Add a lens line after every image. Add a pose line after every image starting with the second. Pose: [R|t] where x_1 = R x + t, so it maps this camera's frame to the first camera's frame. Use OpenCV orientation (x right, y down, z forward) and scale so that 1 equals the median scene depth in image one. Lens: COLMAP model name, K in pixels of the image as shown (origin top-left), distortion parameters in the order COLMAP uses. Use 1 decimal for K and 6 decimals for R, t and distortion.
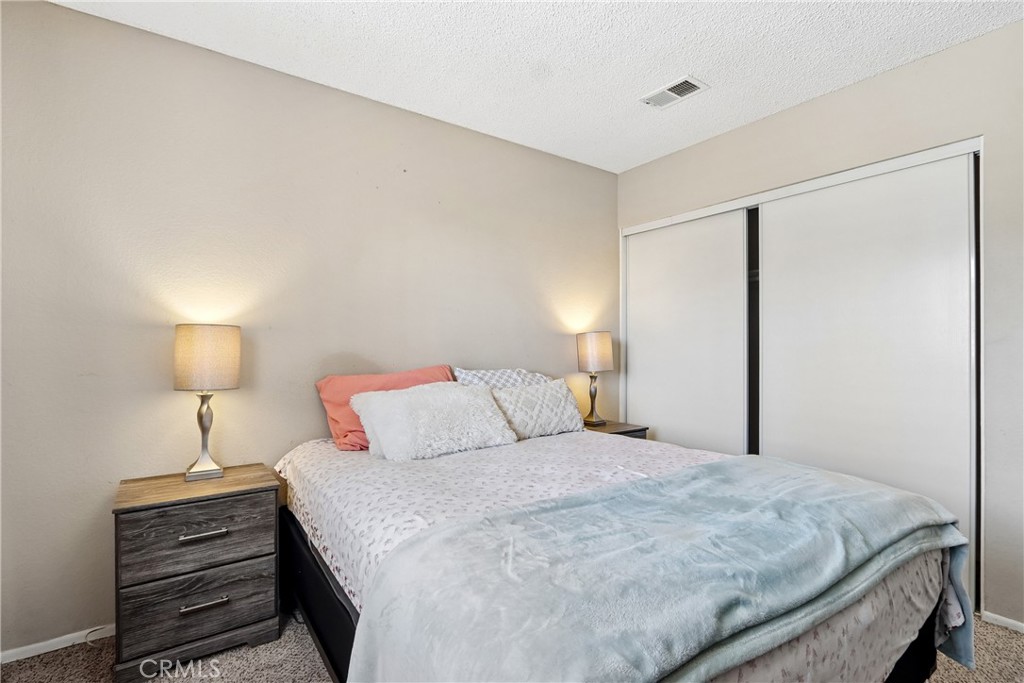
lens RADIAL K [[472.9, 0, 525.3], [0, 472.9, 351.3], [0, 0, 1]] dist [-0.000664, -0.000457]
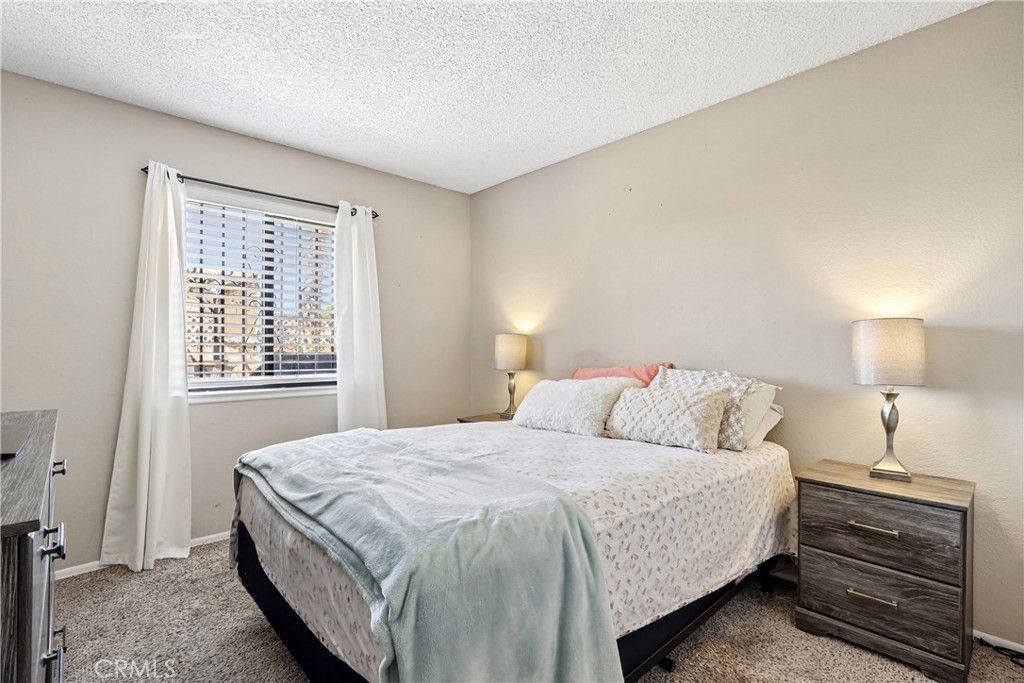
lens RADIAL K [[472.9, 0, 525.3], [0, 472.9, 351.3], [0, 0, 1]] dist [-0.000664, -0.000457]
pose [[0.123230, 0.003958, -0.992370, 0.921326], [0.003349, 0.999985, 0.004404, -0.005520], [0.992372, -0.003867, 0.123215, 0.633028]]
